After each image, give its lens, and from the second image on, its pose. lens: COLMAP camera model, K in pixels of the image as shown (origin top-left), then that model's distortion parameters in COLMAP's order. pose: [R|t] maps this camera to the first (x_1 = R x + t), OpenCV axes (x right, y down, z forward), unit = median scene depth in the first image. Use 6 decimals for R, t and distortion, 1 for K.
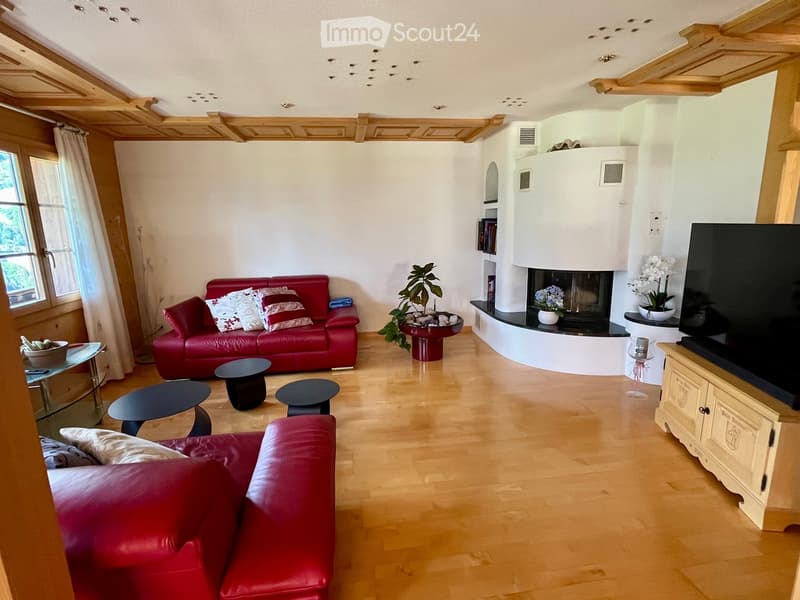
lens RADIAL K [[397.9, 0, 400.0], [0, 397.9, 300.0], [0, 0, 1]] dist [-0.002247, -0.000136]
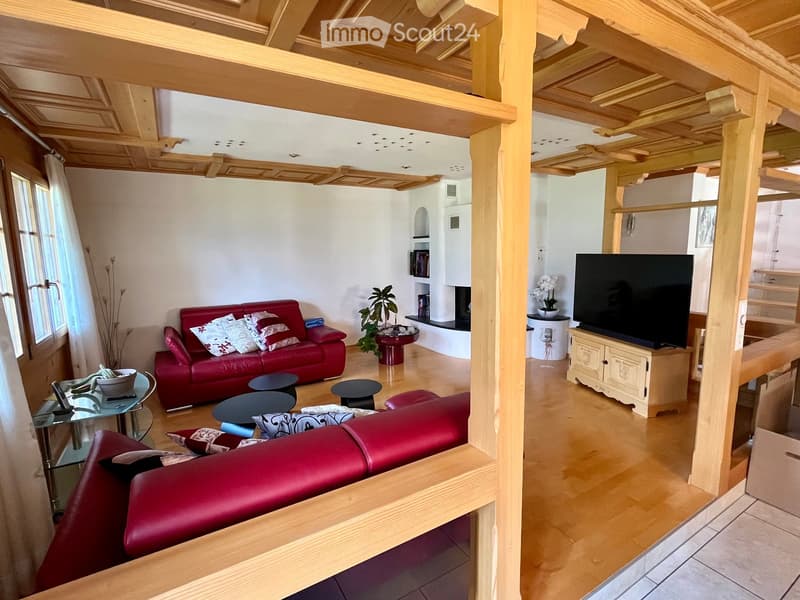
lens RADIAL K [[384.1, 0, 400.0], [0, 384.1, 300.0], [0, 0, 1]] dist [0.000855, 0.000144]
pose [[0.922962, -0.045269, 0.382220, -0.381841], [0.072134, 0.995808, -0.056245, 0.023648], [-0.378072, 0.079483, 0.922358, -0.121056]]
